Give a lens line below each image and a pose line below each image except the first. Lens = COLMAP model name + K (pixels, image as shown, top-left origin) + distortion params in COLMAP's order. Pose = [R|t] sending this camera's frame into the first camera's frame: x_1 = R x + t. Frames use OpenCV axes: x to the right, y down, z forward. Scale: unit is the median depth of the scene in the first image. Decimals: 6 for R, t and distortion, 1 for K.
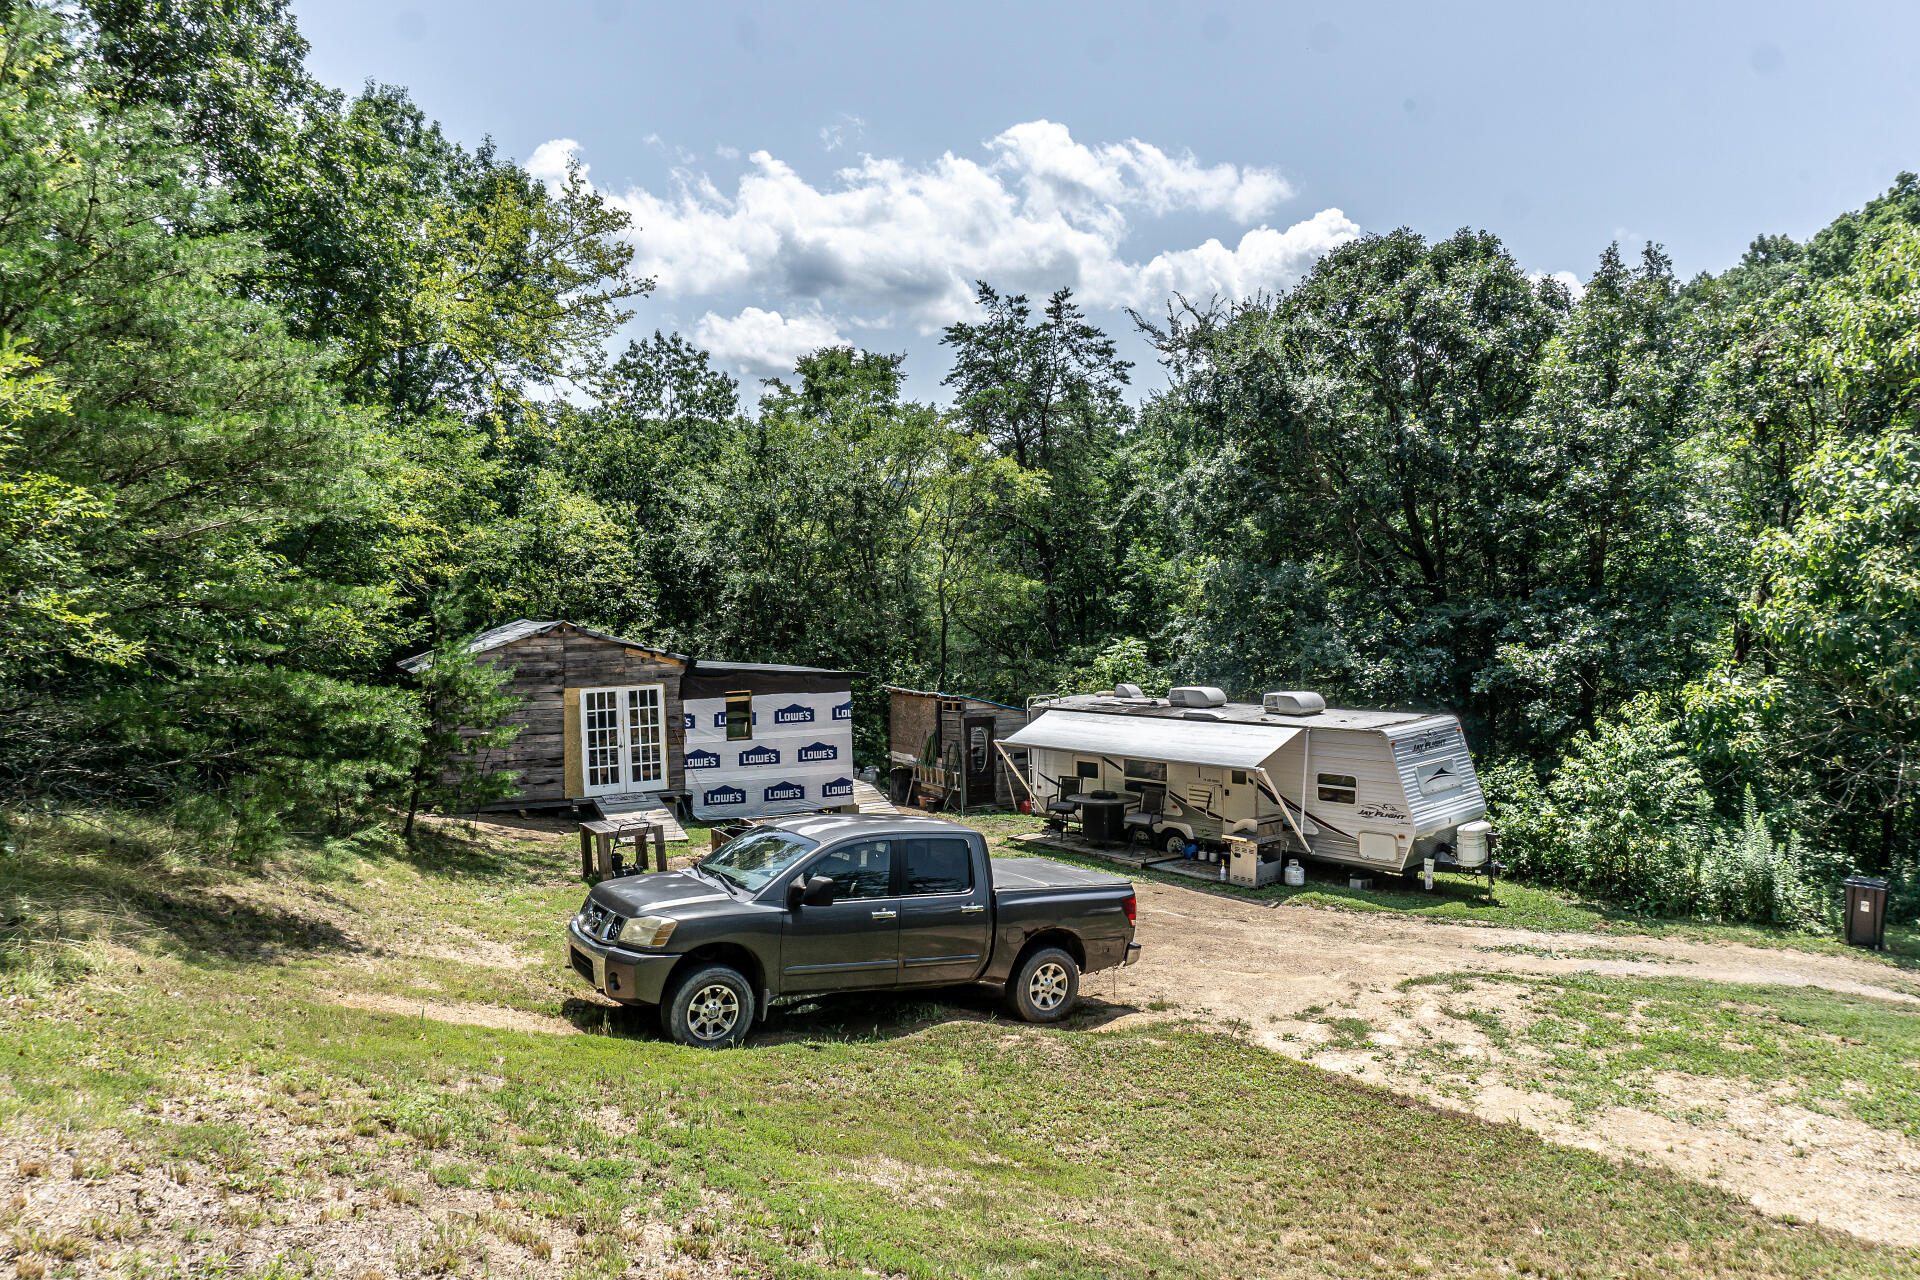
lens RADIAL K [[1284.1, 0, 963.5], [0, 1284.1, 640.9], [0, 0, 1]] dist [-0.029720, 0.008550]
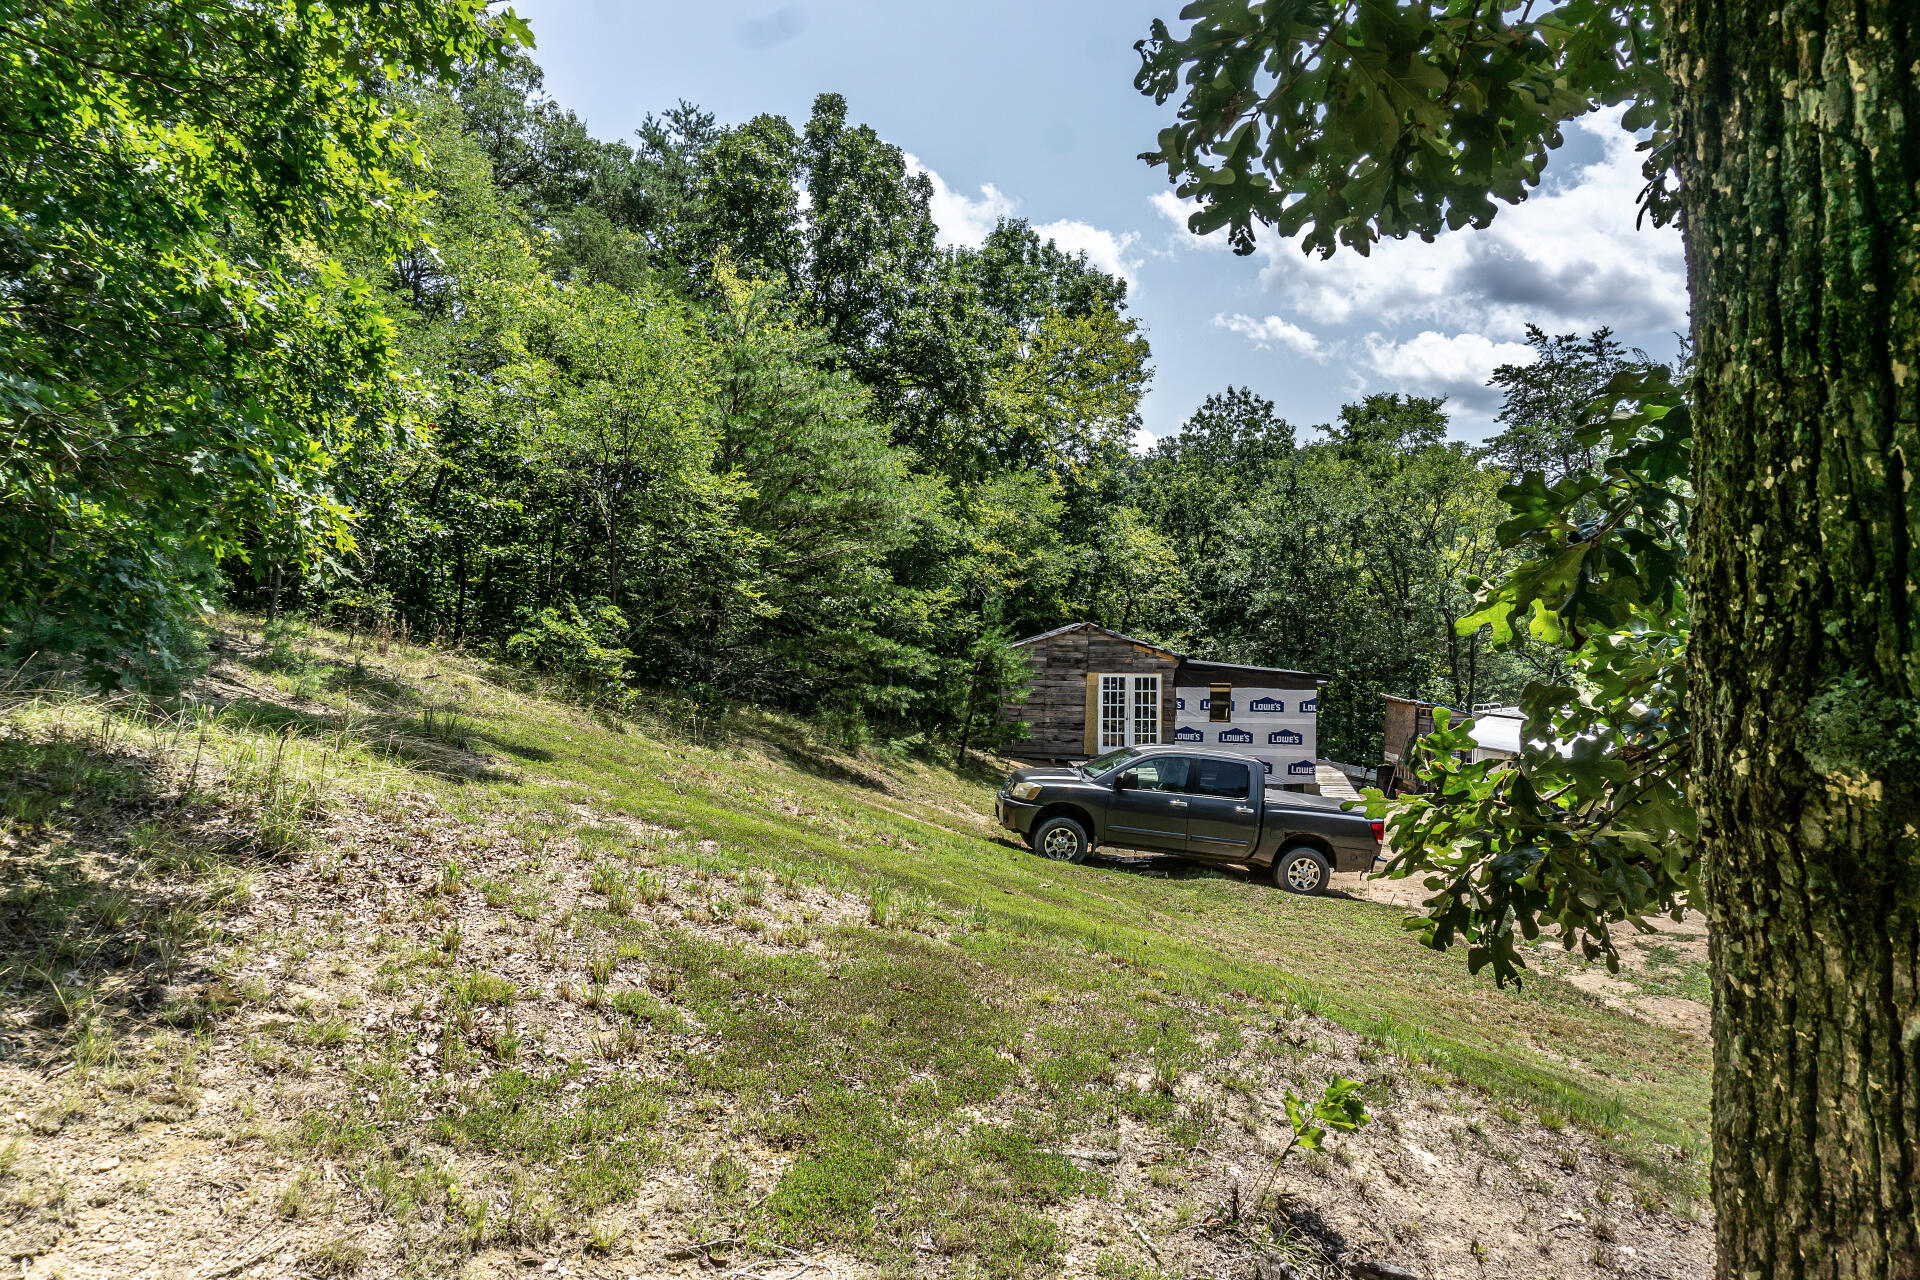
lens RADIAL K [[1284.1, 0, 958.9], [0, 1284.1, 636.7], [0, 0, 1]] dist [-0.029720, 0.008550]
pose [[0.871436, 0.038204, -0.489019, 0.220813], [-0.049607, 0.998715, -0.010378, 0.019302], [0.487994, 0.033302, 0.872211, -0.238271]]
